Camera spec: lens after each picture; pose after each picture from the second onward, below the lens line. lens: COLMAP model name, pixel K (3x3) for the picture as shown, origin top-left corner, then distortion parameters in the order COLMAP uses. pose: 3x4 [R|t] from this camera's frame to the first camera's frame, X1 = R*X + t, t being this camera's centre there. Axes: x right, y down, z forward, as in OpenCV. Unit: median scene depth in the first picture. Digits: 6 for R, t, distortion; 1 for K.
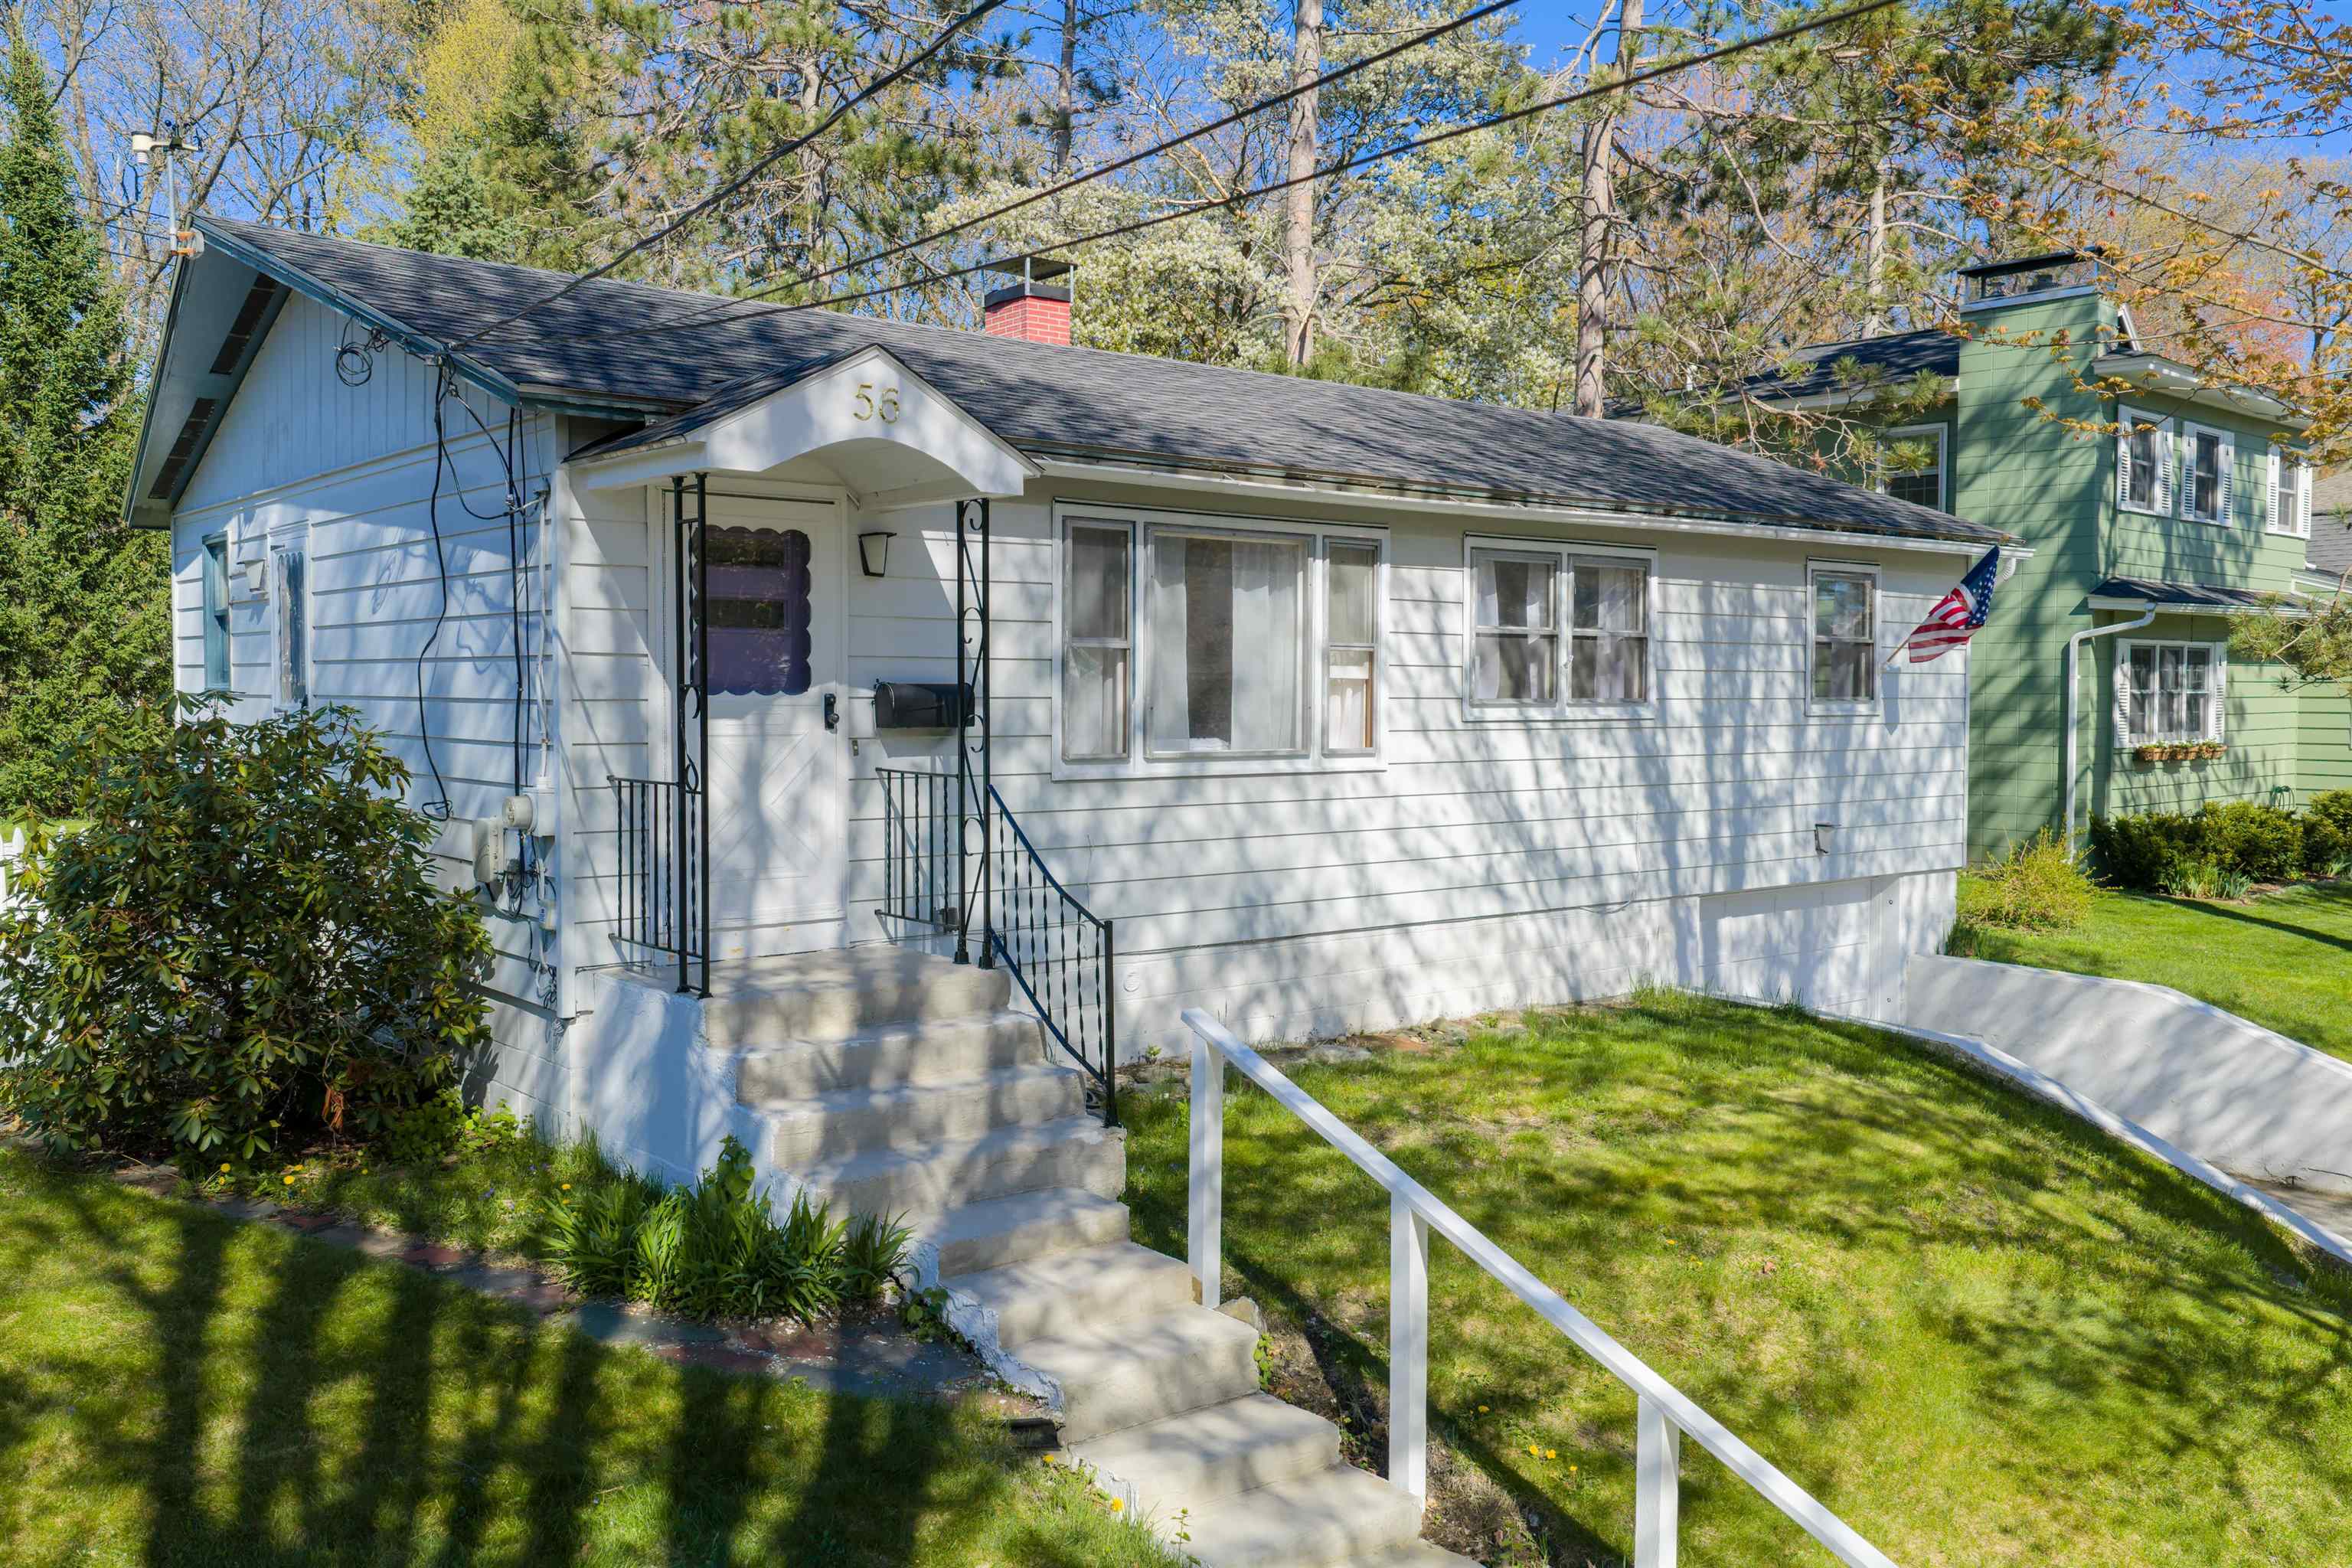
lens RADIAL K [[1942.2, 0, 1176.0], [0, 1942.2, 784.0], [0, 0, 1]] dist [0.011407, -0.017335]
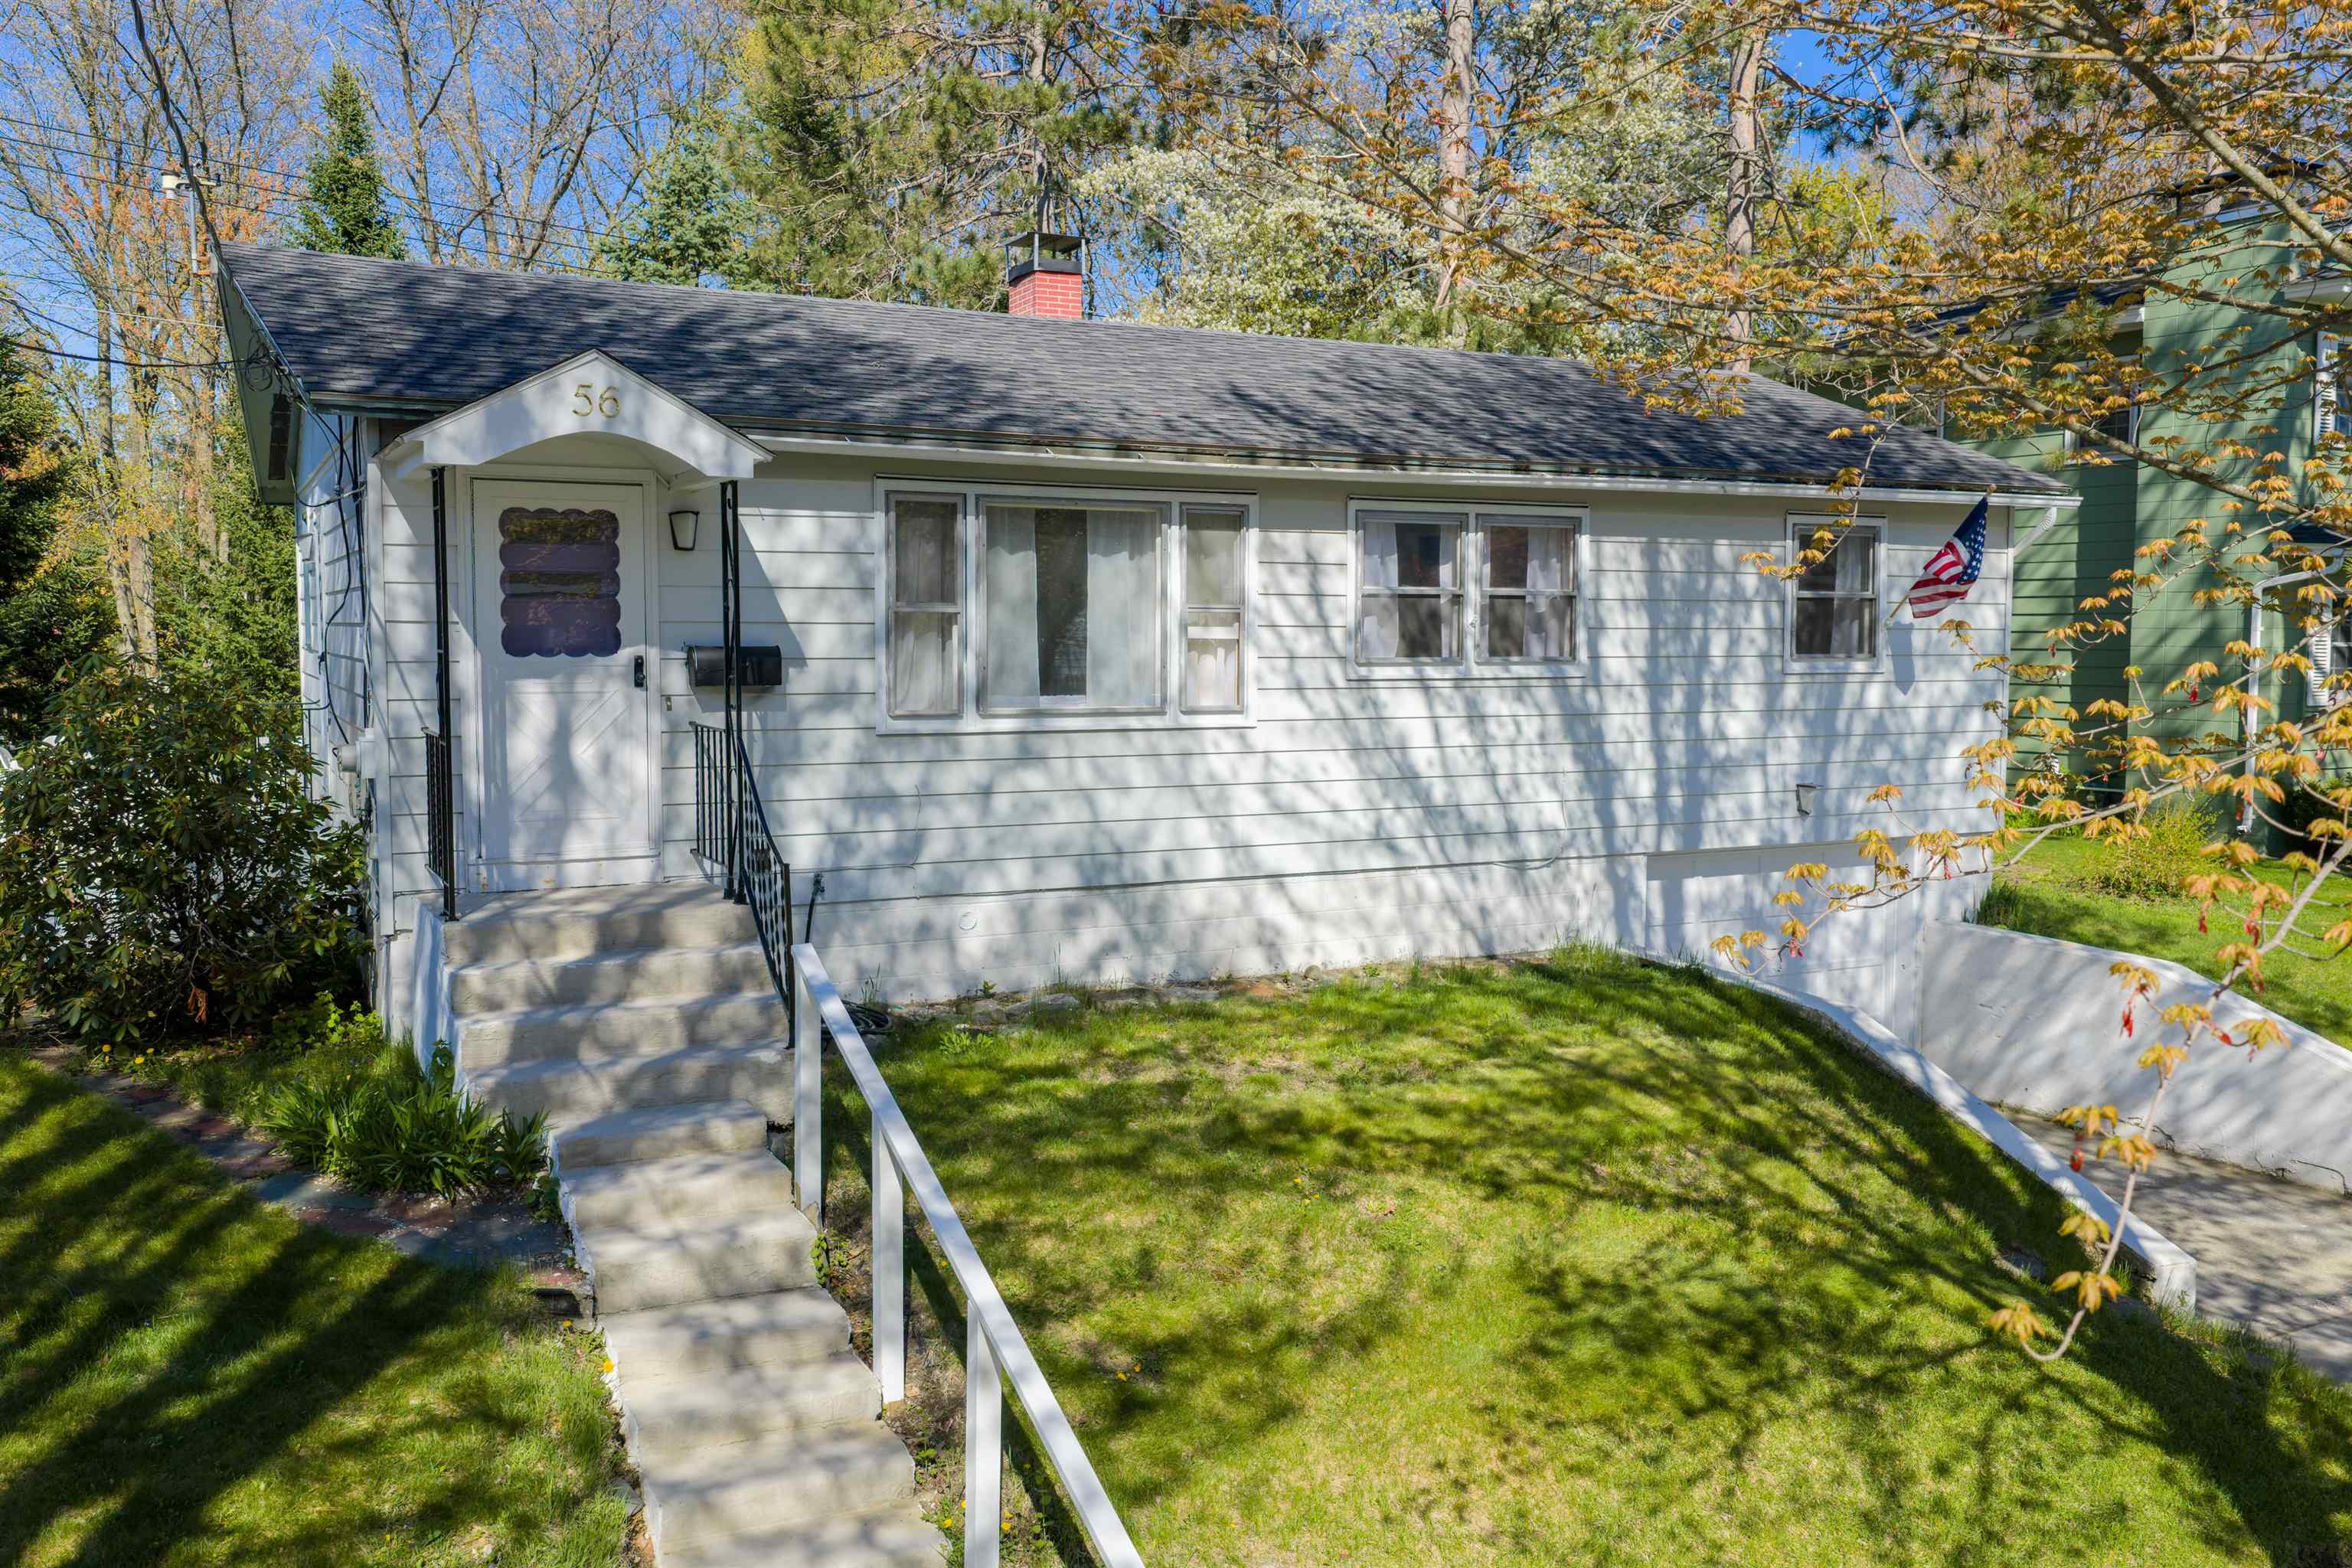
lens RADIAL K [[1942.2, 0, 1176.0], [0, 1942.2, 784.0], [0, 0, 1]] dist [0.011407, -0.017335]
pose [[0.977591, 0.016768, -0.209842, 0.274398], [-0.010534, 0.999470, 0.030790, -0.008047], [0.210248, -0.027890, 0.977250, -0.024910]]
